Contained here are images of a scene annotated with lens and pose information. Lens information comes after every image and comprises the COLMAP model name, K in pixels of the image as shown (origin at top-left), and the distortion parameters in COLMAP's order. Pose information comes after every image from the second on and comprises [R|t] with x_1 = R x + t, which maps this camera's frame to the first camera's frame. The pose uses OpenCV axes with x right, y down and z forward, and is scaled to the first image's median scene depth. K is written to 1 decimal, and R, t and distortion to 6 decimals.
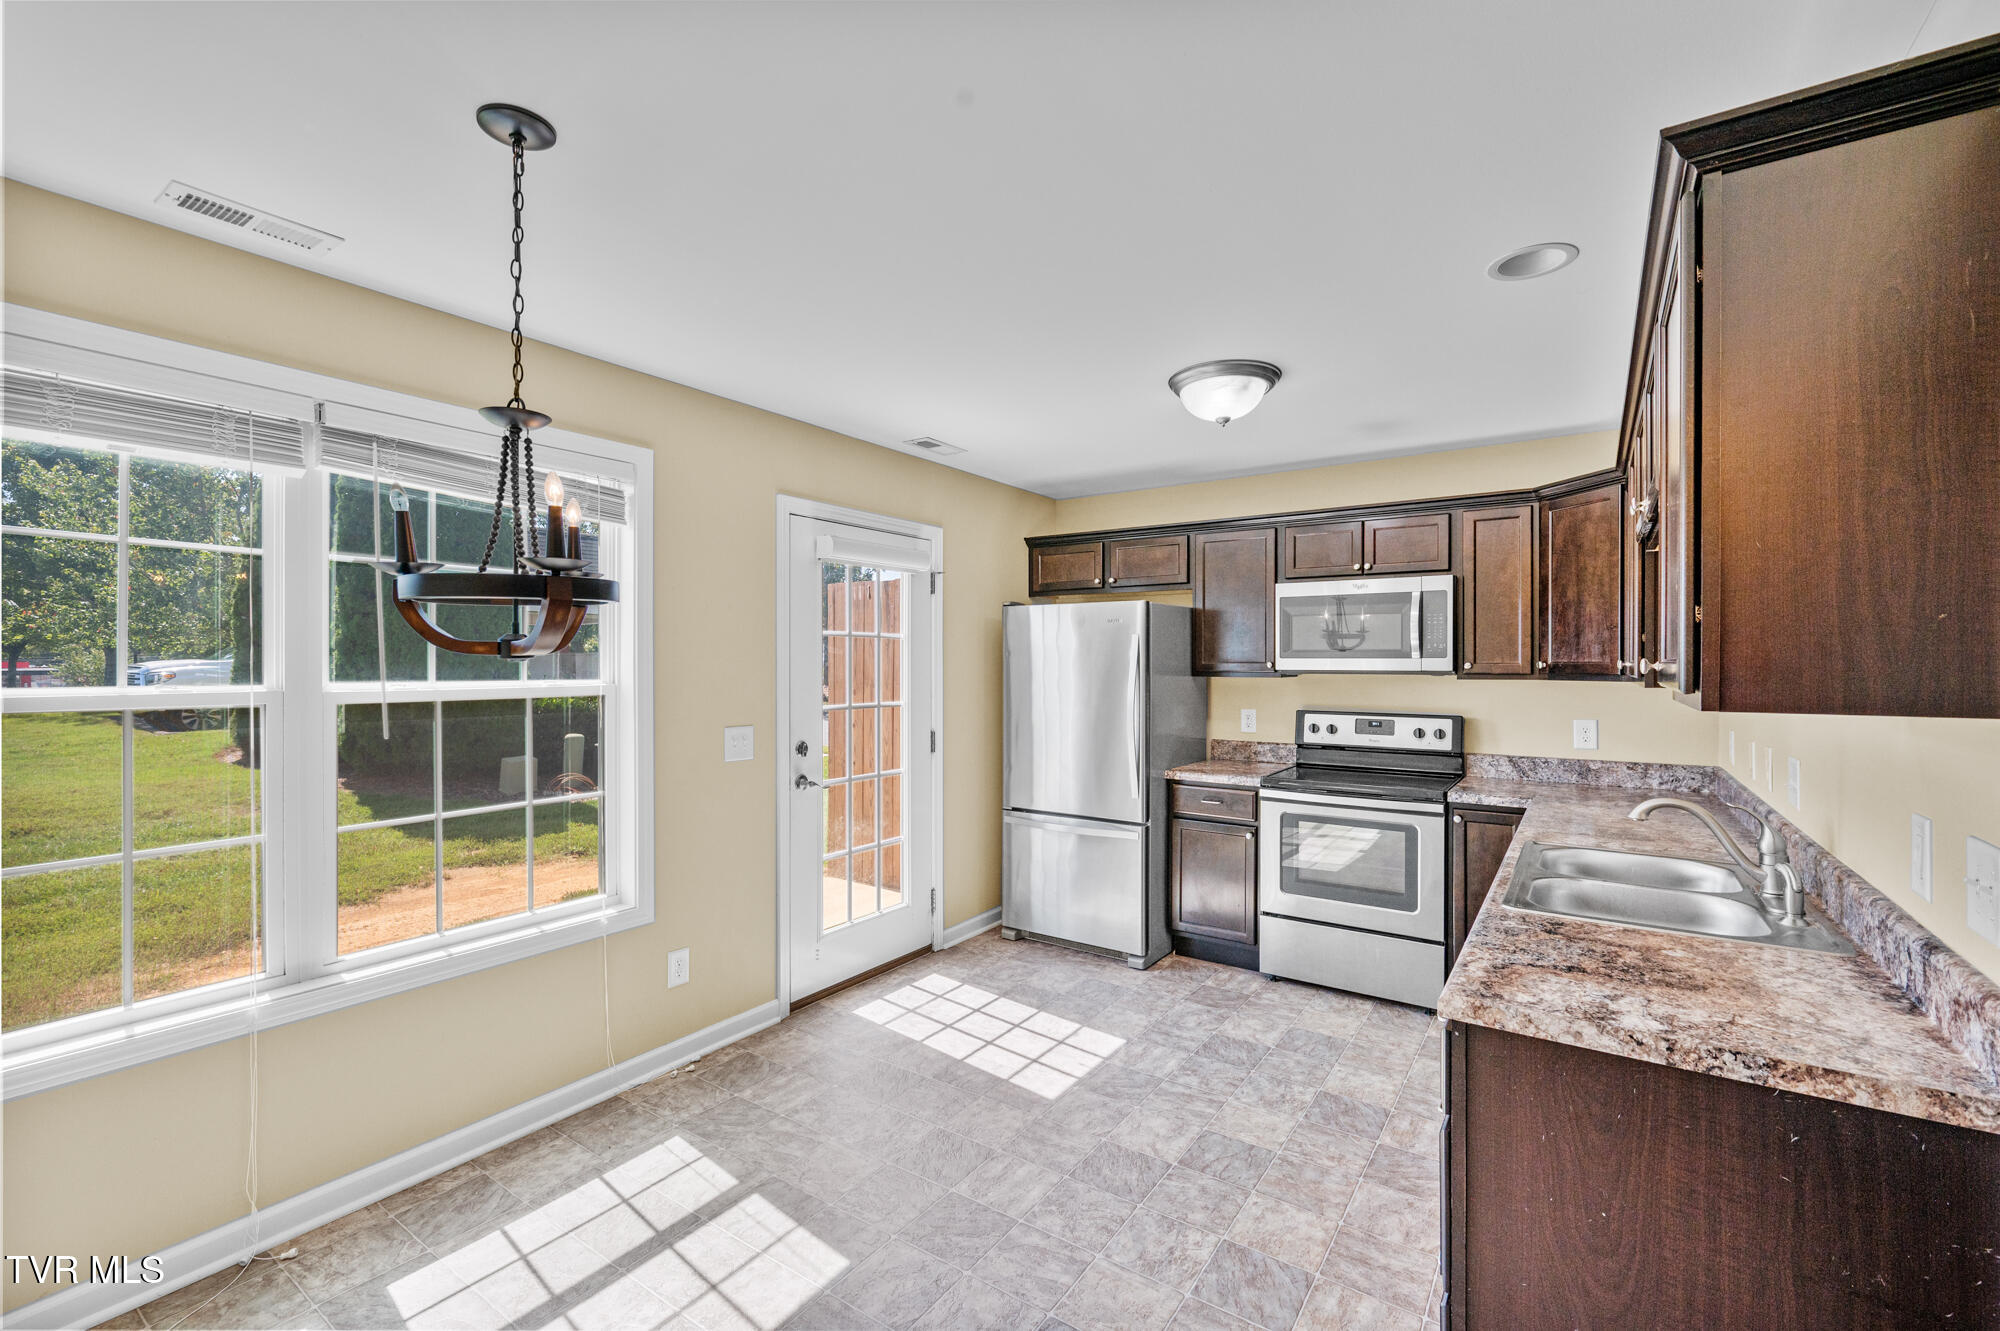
lens RADIAL K [[834.8, 0, 1021.5], [0, 834.8, 665.6], [0, 0, 1]] dist [-0.000654, 0.000219]
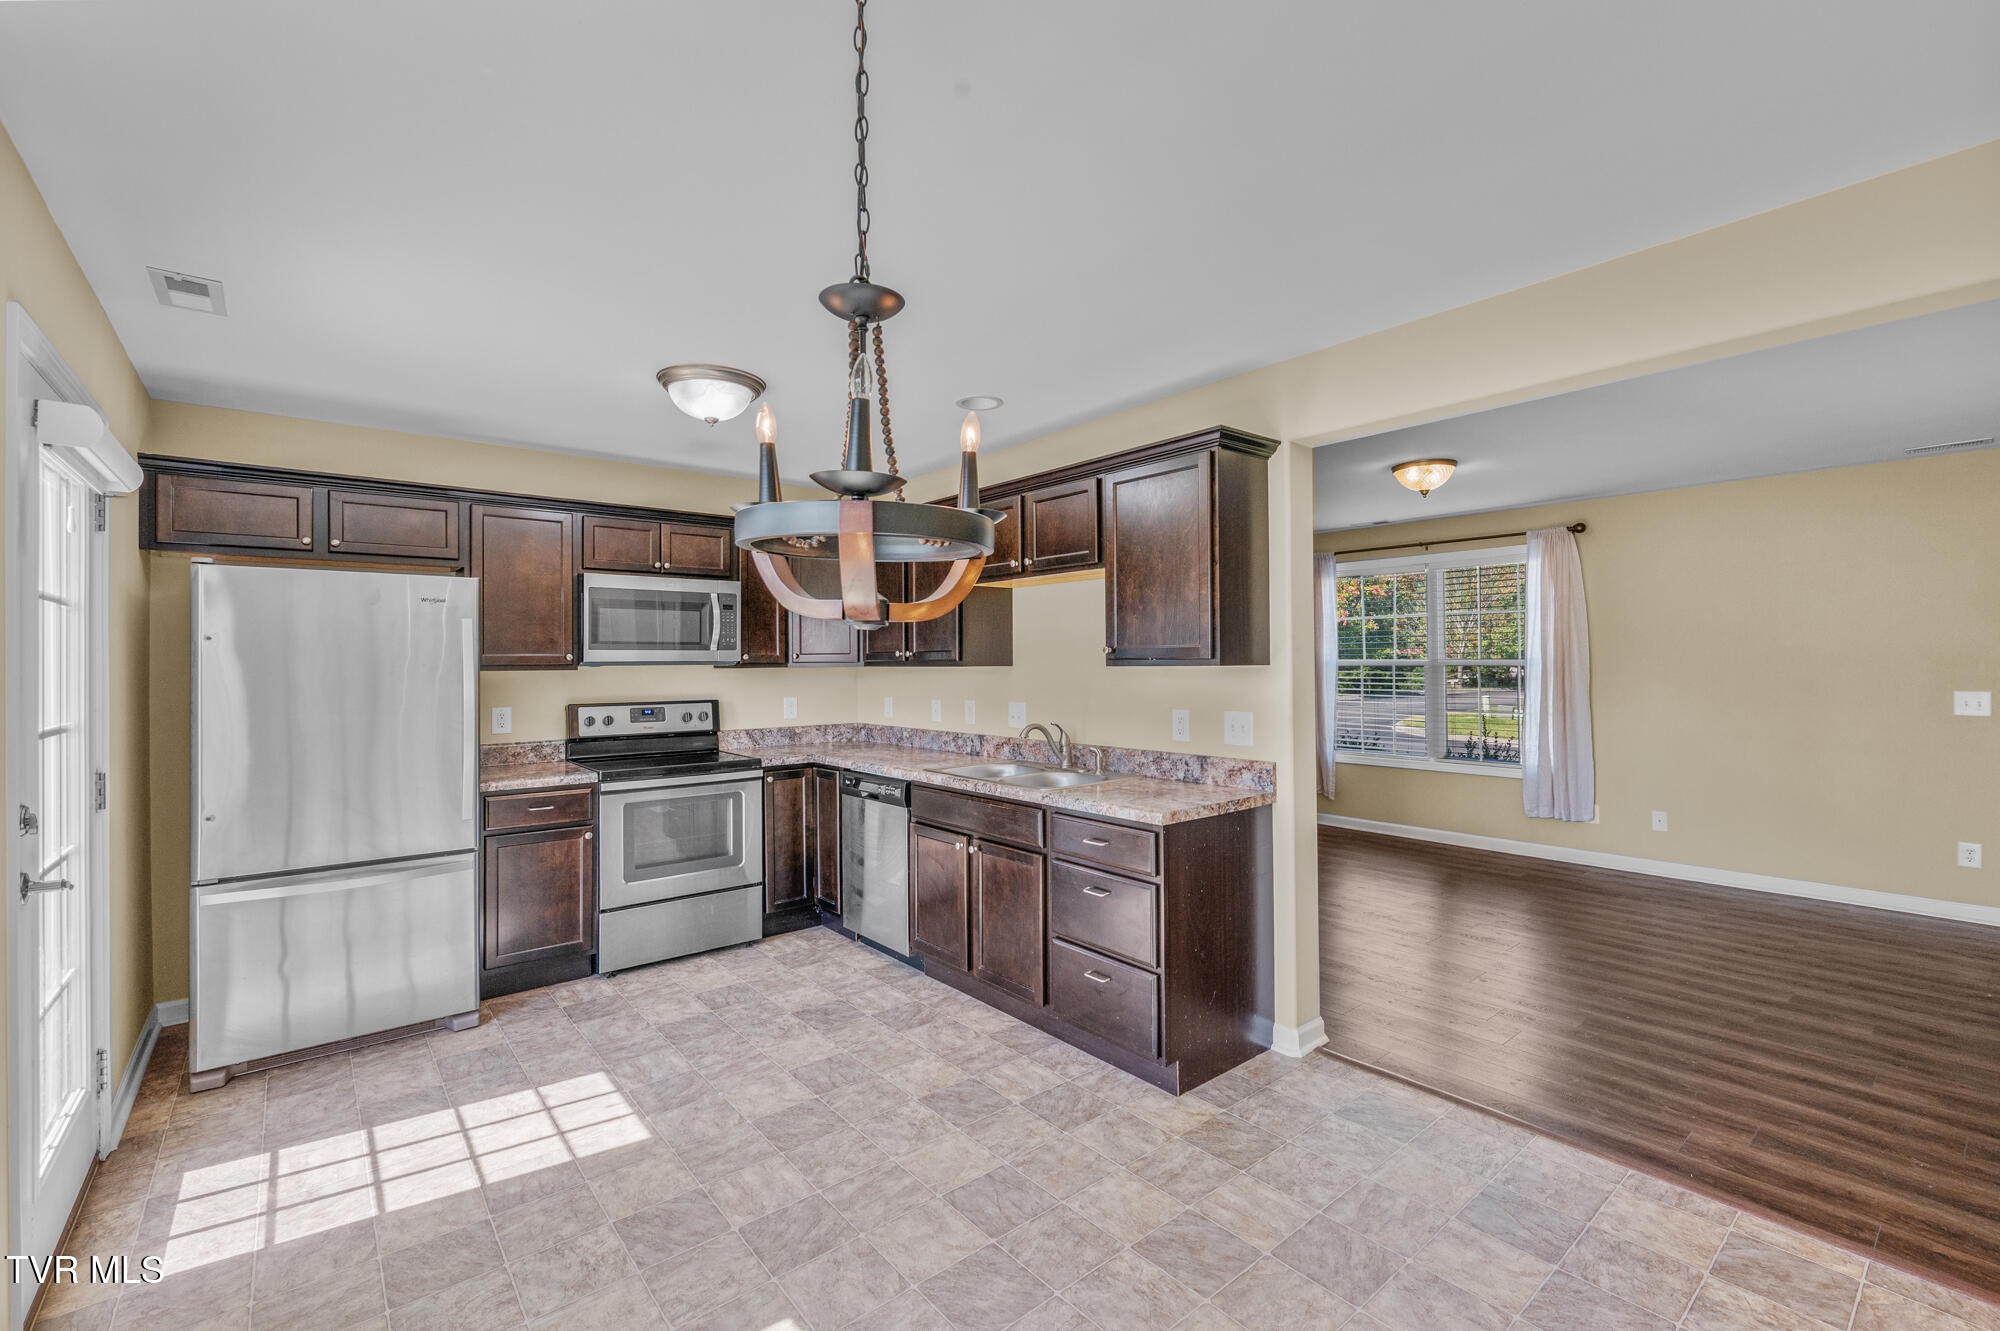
lens RADIAL K [[856.5, 0, 990.9], [0, 856.5, 656.2], [0, 0, 1]] dist [-0.001846, 0.000110]
pose [[0.290665, 0.003514, 0.956818, -0.538688], [0.010129, 0.999926, -0.006750, 0.010710], [-0.956771, 0.011654, 0.290608, 0.276874]]
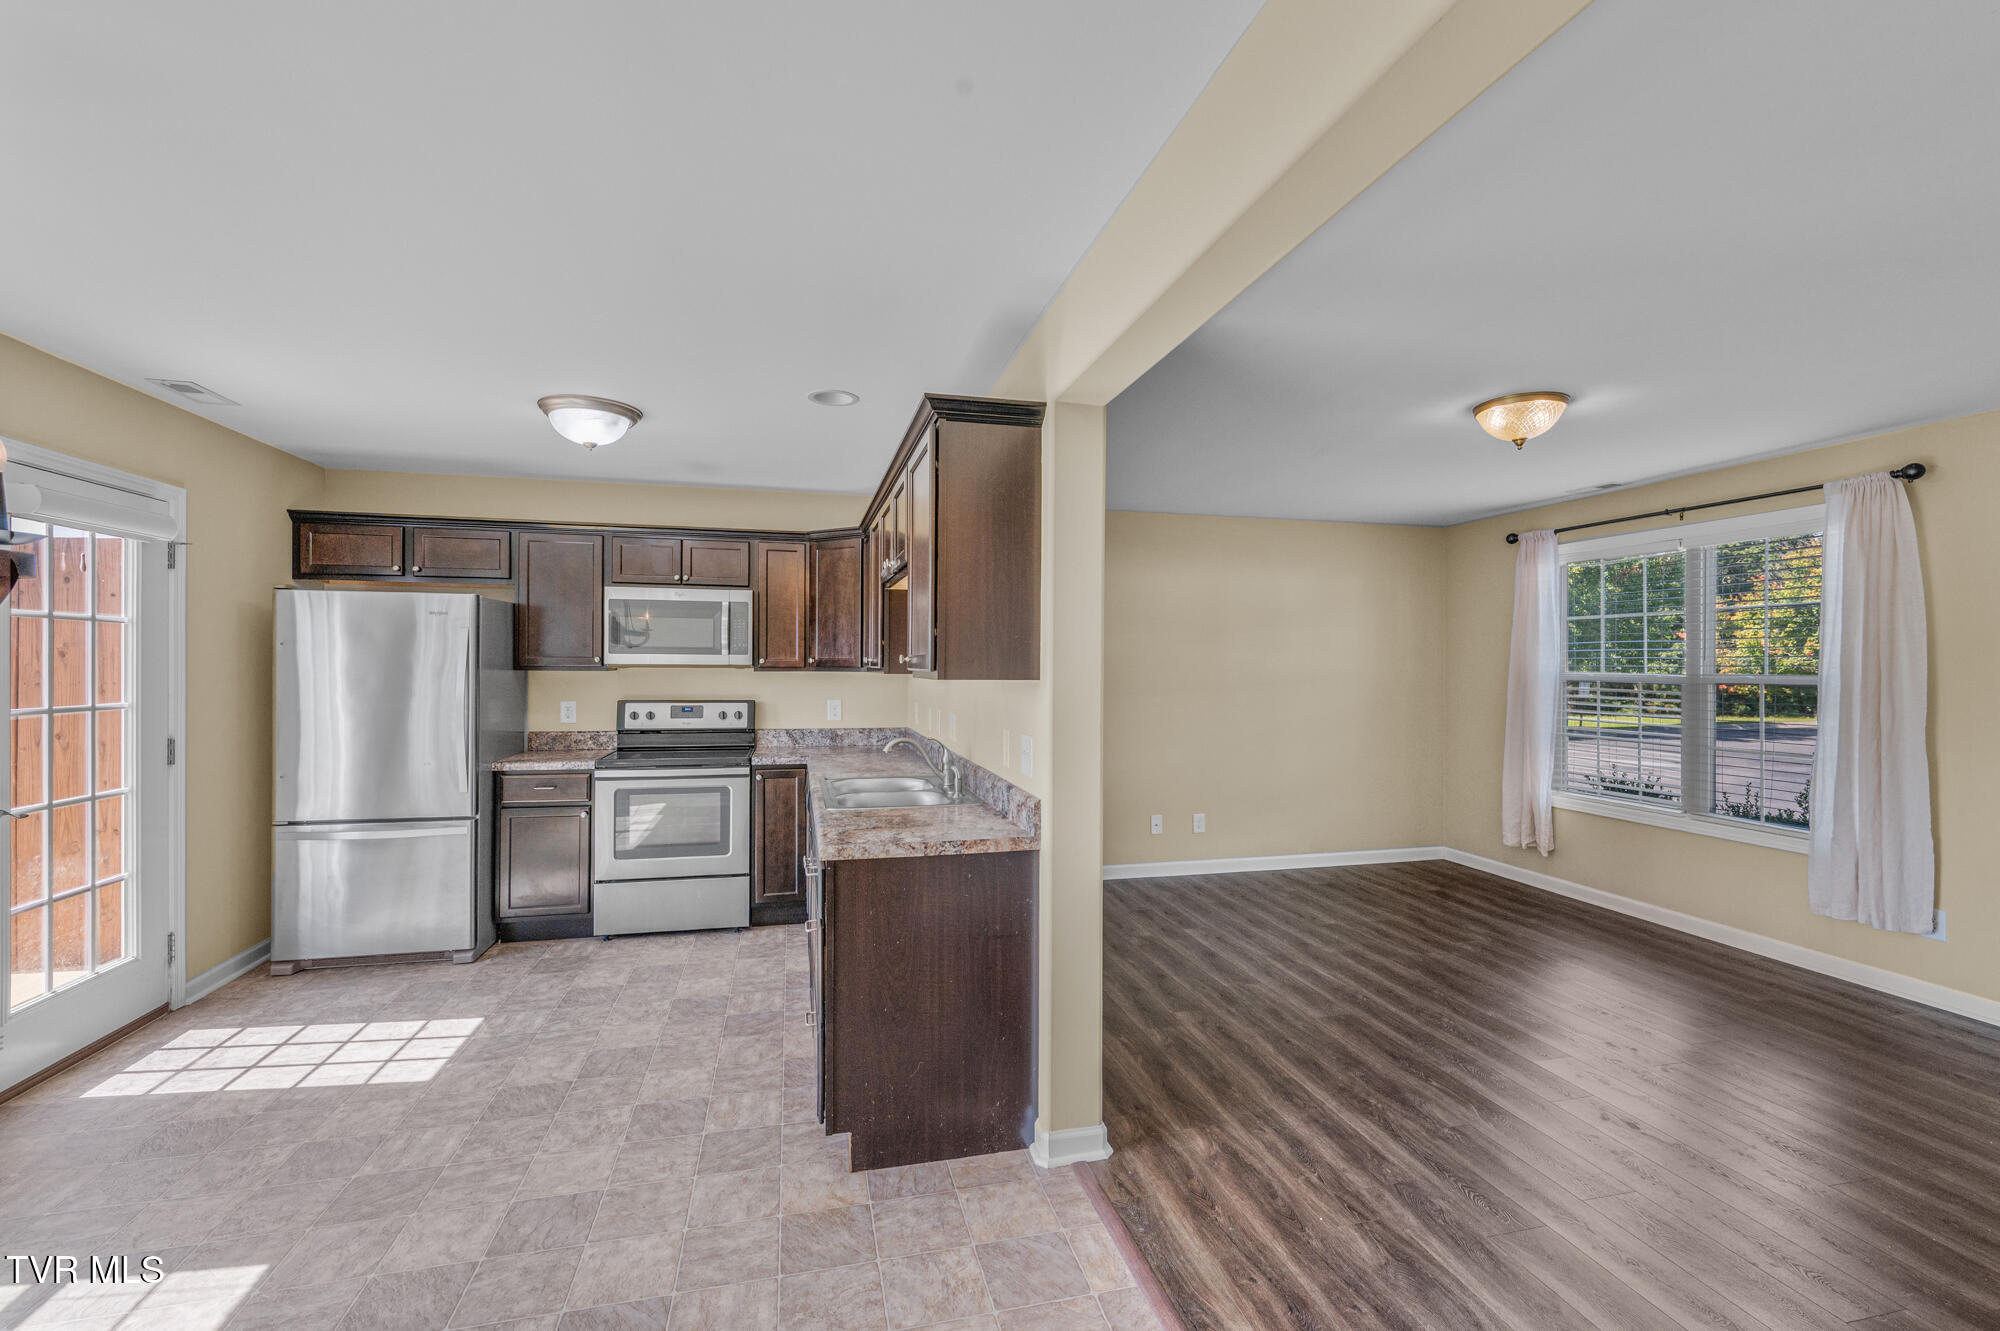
lens RADIAL K [[849.9, 0, 992.2], [0, 849.9, 666.5], [0, 0, 1]] dist [-0.003196, 0.000212]
pose [[0.675020, 0.000985, 0.737799, -0.193416], [-0.003338, 0.999993, 0.001719, 0.005054], [-0.737792, -0.003623, 0.675018, -0.155083]]
